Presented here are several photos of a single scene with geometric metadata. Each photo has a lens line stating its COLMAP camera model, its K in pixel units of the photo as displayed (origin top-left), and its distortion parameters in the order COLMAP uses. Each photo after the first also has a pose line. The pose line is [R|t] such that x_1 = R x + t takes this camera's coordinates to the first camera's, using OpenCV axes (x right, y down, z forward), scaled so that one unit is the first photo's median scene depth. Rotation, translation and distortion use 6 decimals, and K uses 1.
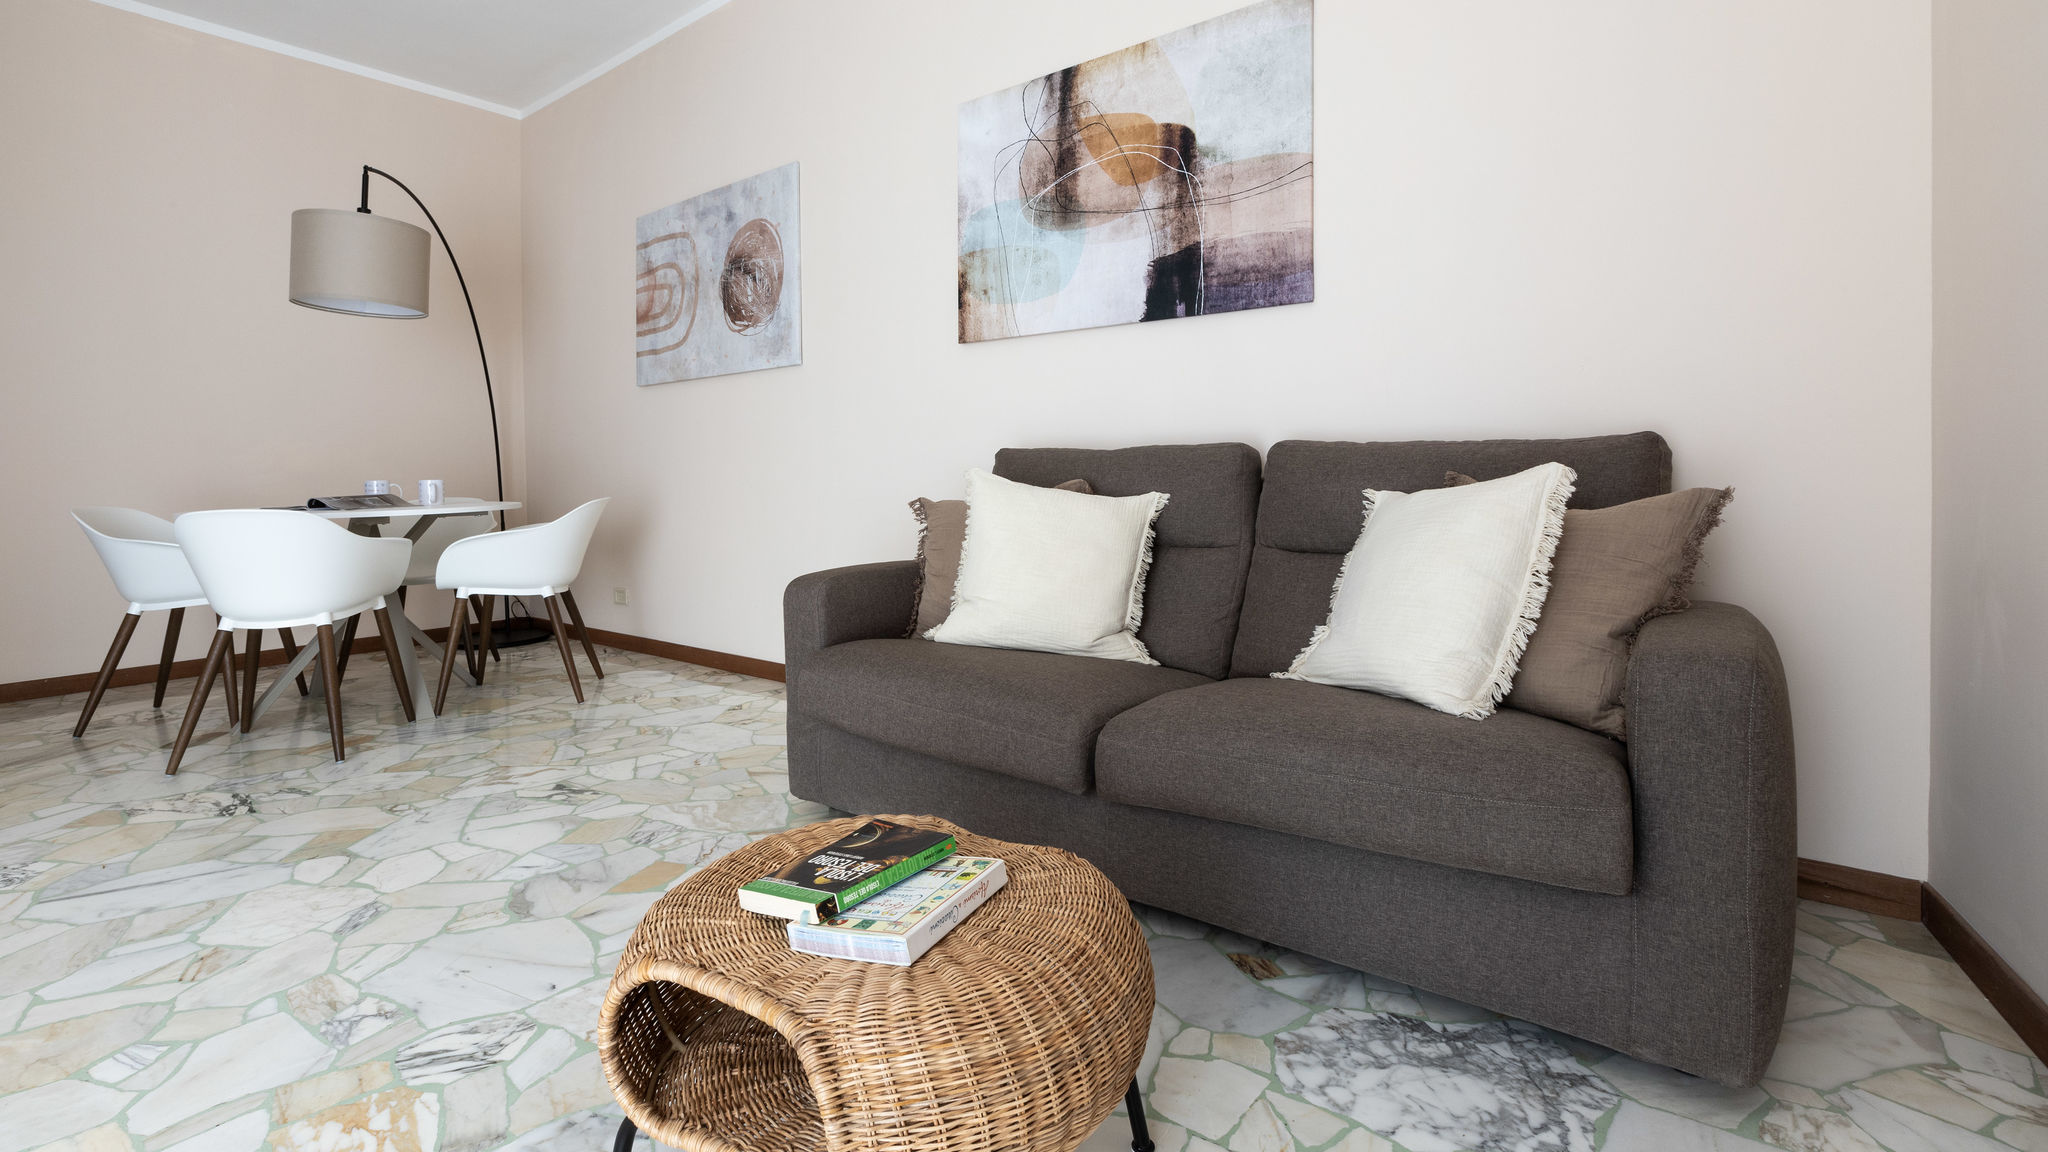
lens RADIAL K [[917.7, 0, 1020.1], [0, 917.7, 485.5], [0, 0, 1]] dist [-0.001083, -0.000018]
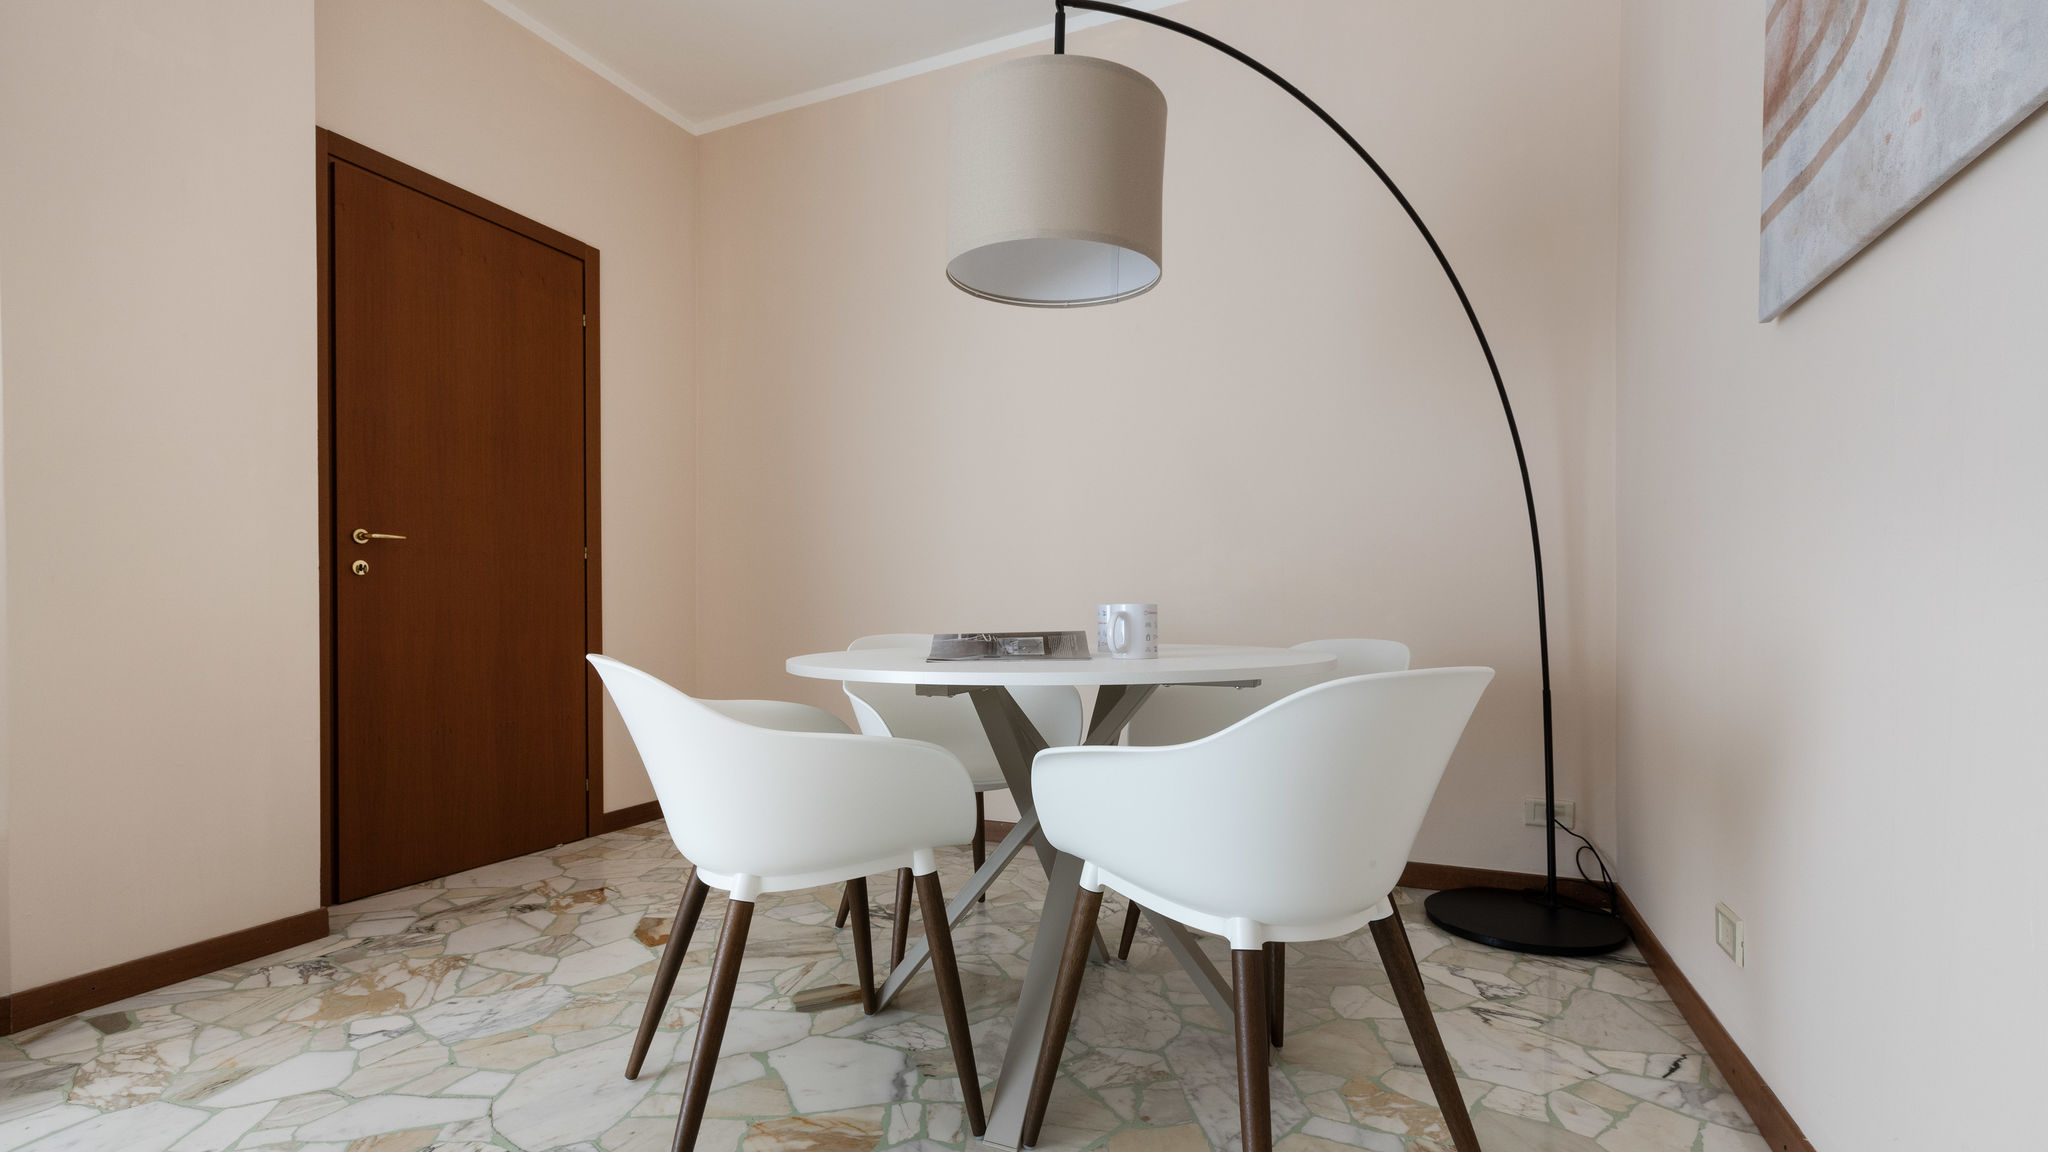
lens RADIAL K [[908.6, 0, 1010.1], [0, 908.6, 622.0], [0, 0, 1]] dist [-0.001468, 0.000349]
pose [[0.255279, 0.027172, -0.966486, -0.262158], [-0.016862, 0.999578, 0.023649, -0.008422], [0.966720, 0.010260, 0.255629, 1.012829]]
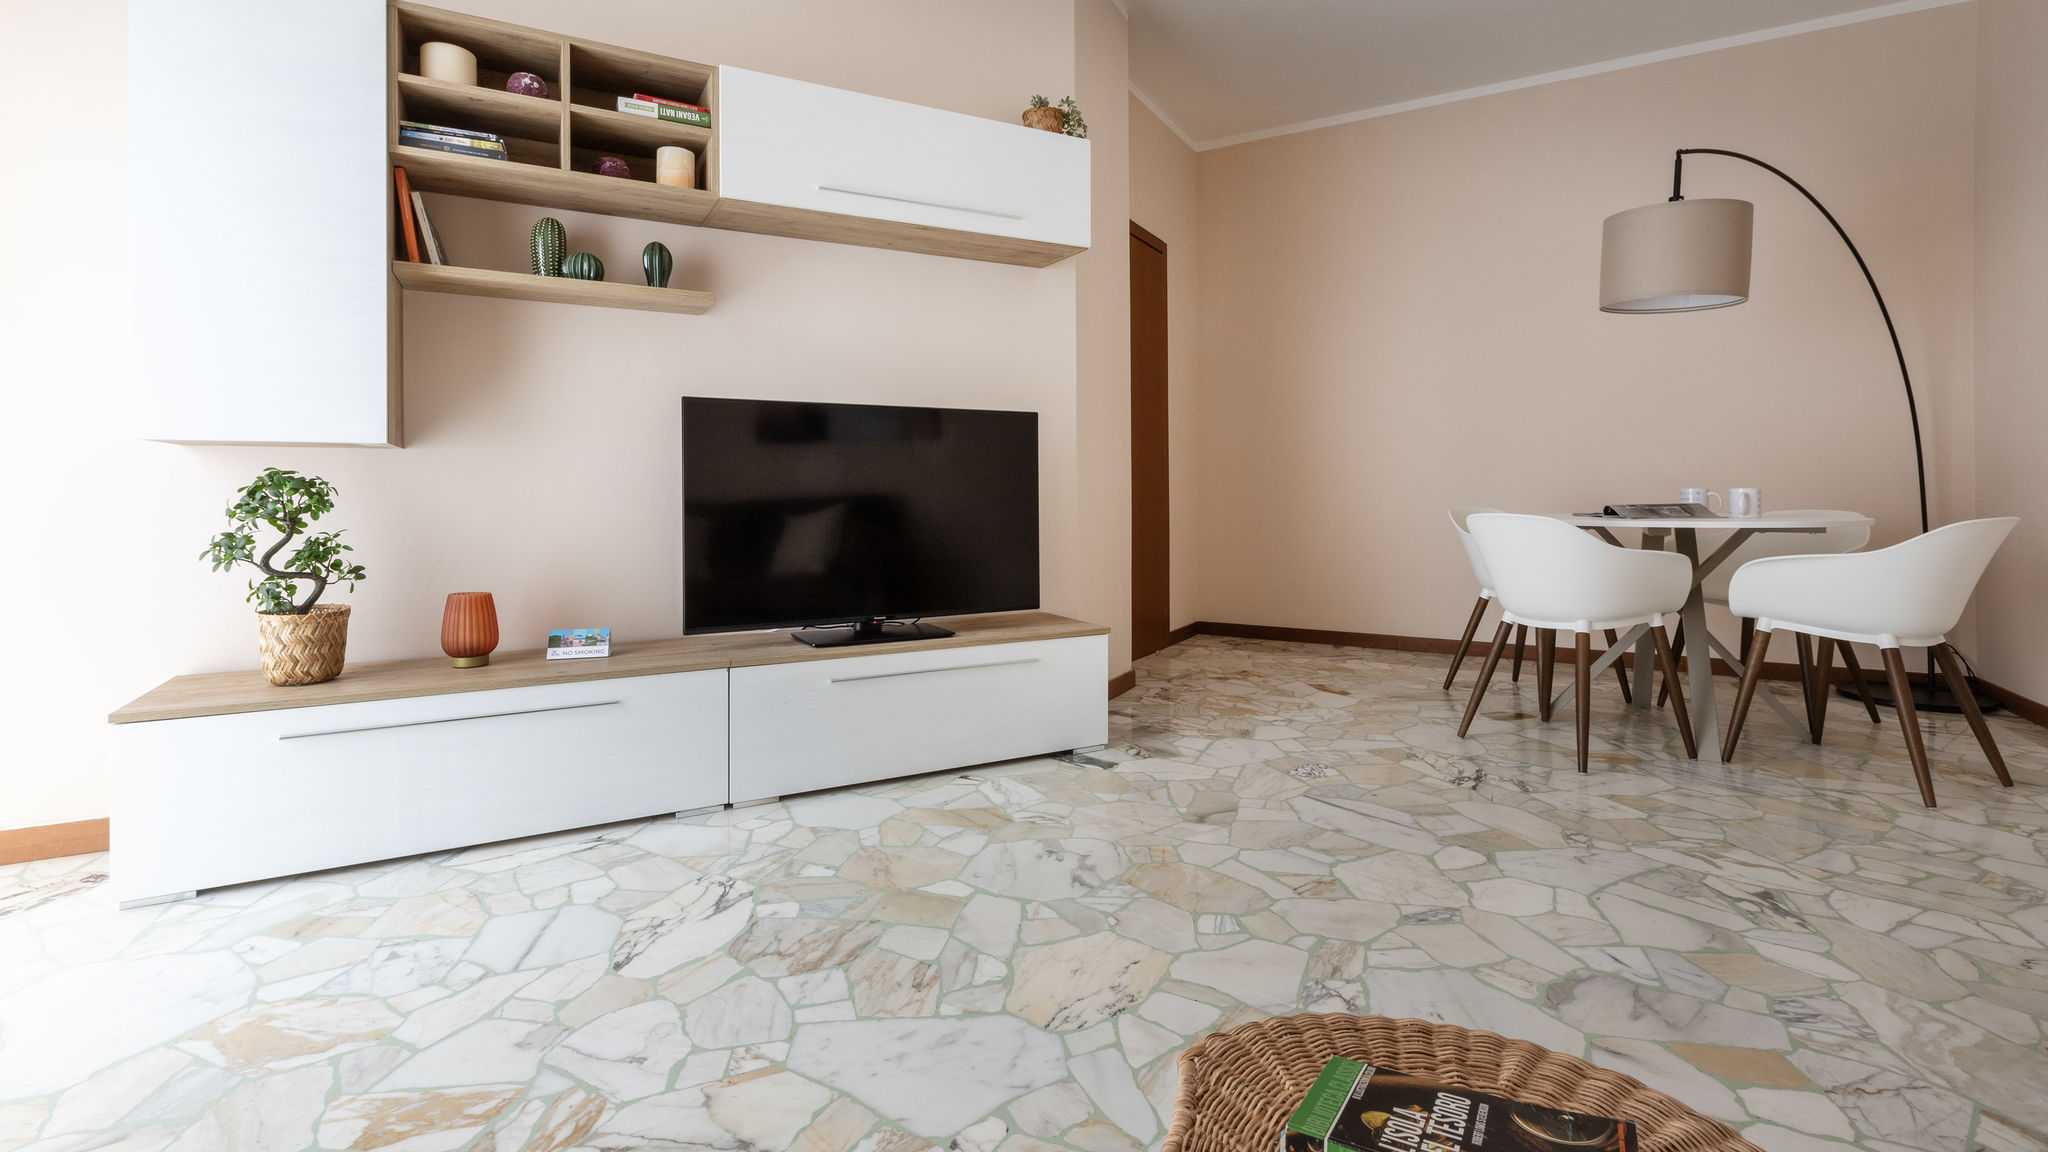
lens RADIAL K [[917.1, 0, 1000.2], [0, 917.1, 489.6], [0, 0, 1]] dist [-0.001642, -0.000286]
pose [[0.140135, 0.014025, -0.990033, 0.137052], [-0.014979, 0.999815, 0.012043, -0.006107], [0.990019, 0.013142, 0.140319, 0.231251]]
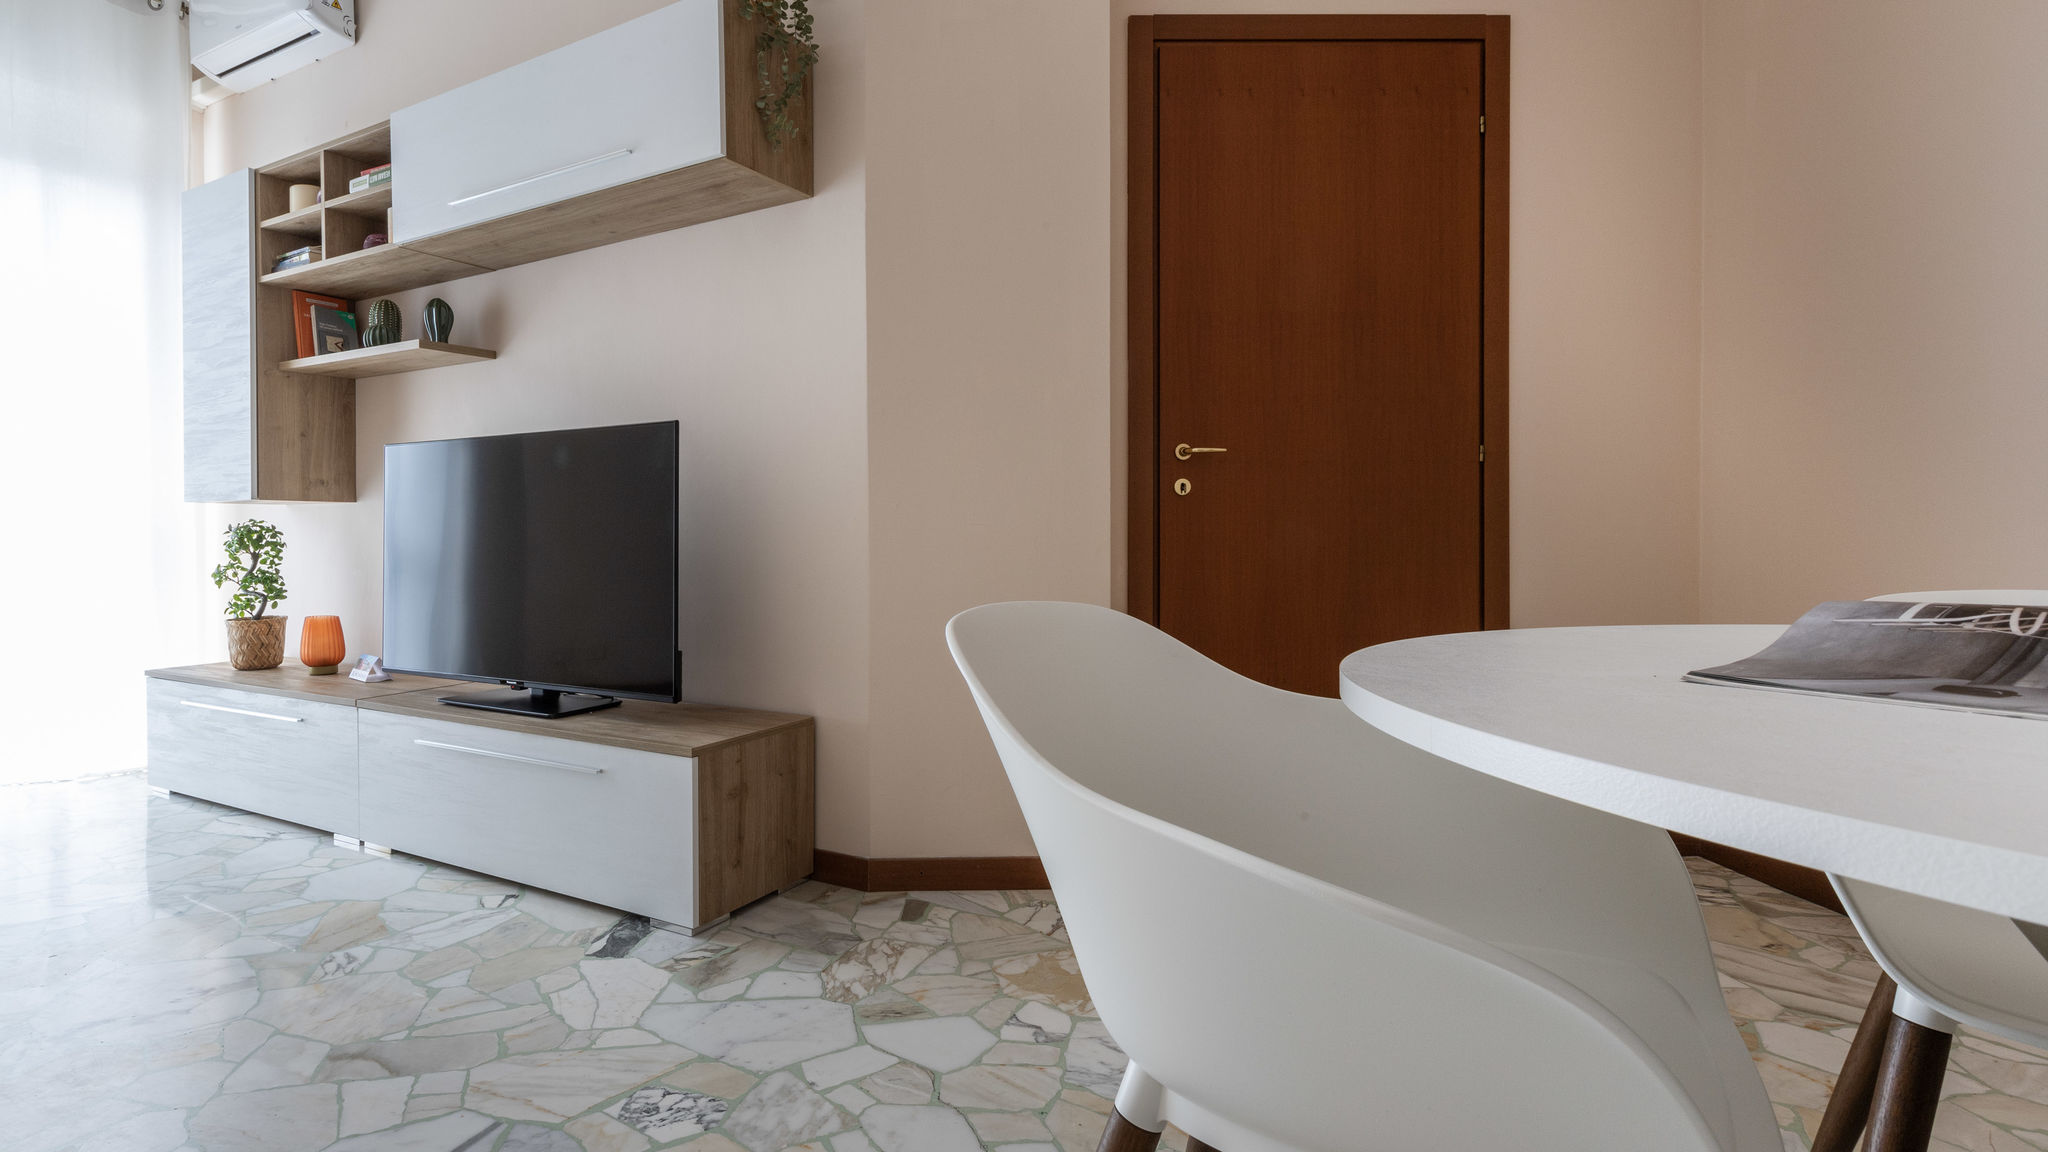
lens RADIAL K [[1004.9, 0, 950.9], [0, 1004.9, 535.3], [0, 0, 1]] dist [0.009936, 0.000026]
pose [[-0.774819, 0.017344, -0.631945, -0.560785], [0.005235, 0.999765, 0.021021, -0.006751], [0.632162, 0.012979, -0.774728, 1.180700]]
